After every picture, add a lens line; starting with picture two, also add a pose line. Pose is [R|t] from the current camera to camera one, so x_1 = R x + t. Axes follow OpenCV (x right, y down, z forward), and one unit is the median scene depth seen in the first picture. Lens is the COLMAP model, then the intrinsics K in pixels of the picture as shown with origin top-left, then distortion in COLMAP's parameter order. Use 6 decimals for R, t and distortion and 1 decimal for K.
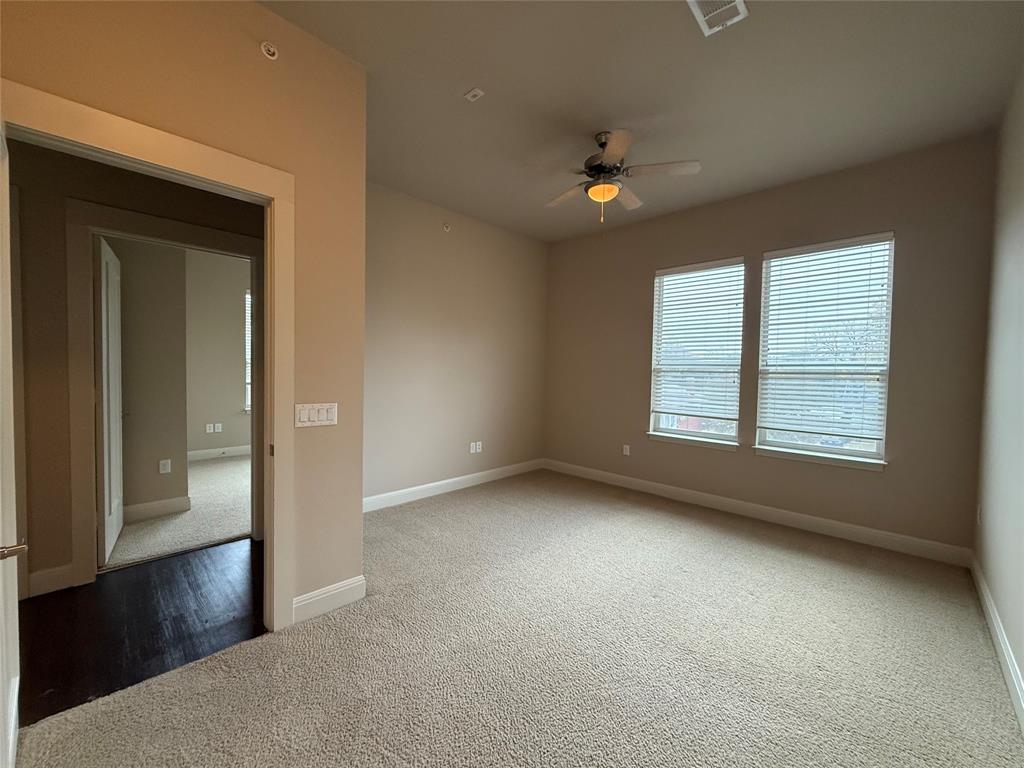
lens RADIAL K [[408.1, 0, 510.4], [0, 408.1, 383.7], [0, 0, 1]] dist [-0.000037, -0.000021]
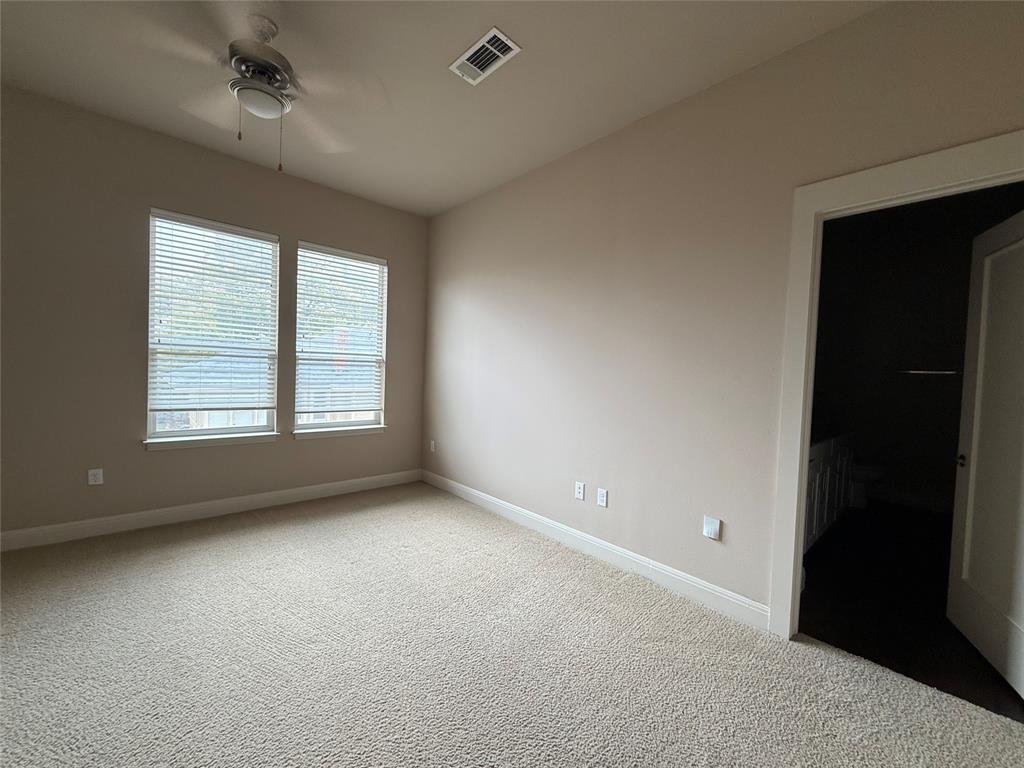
lens RADIAL K [[409.3, 0, 513.6], [0, 409.3, 385.9], [0, 0, 1]] dist [0.003446, 0.000043]
pose [[0.057098, -0.053579, 0.996930, -0.376656], [-0.004316, 0.998536, 0.053913, -0.017295], [-0.998359, -0.007381, 0.056783, 0.405984]]
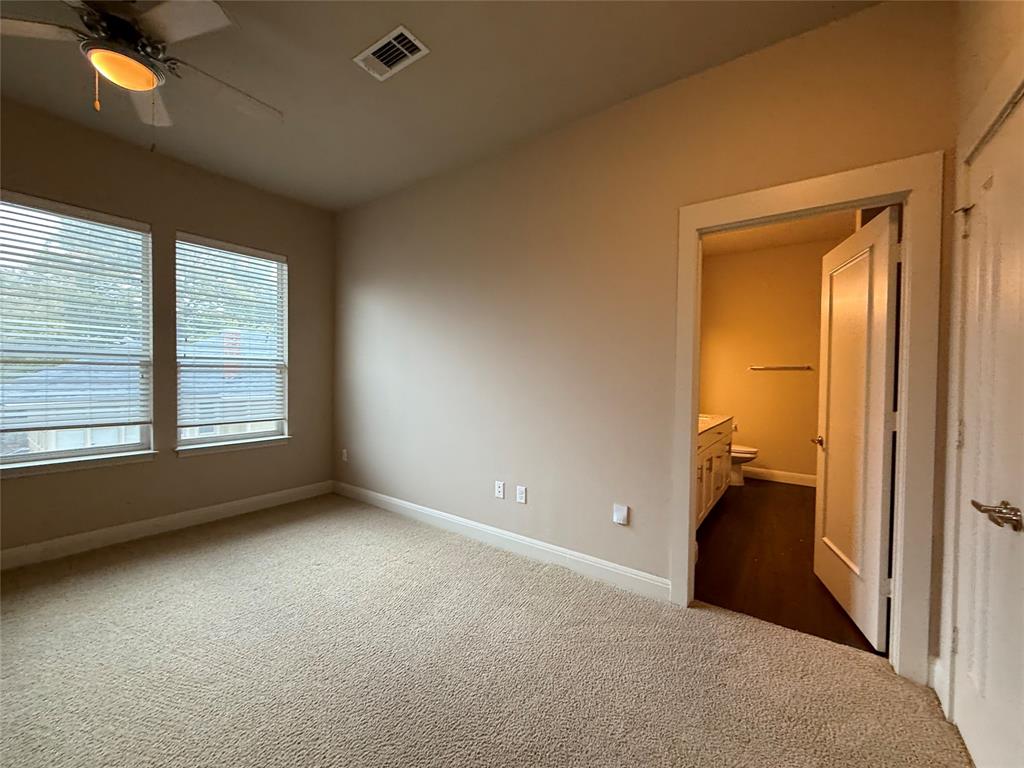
lens RADIAL K [[408.8, 0, 511.3], [0, 408.8, 386.1], [0, 0, 1]] dist [0.002237, 0.000504]
pose [[-0.144986, -0.047962, 0.988271, -0.381889], [0.013637, 0.998633, 0.050465, -0.017595], [-0.989340, 0.020794, -0.144133, 0.411140]]
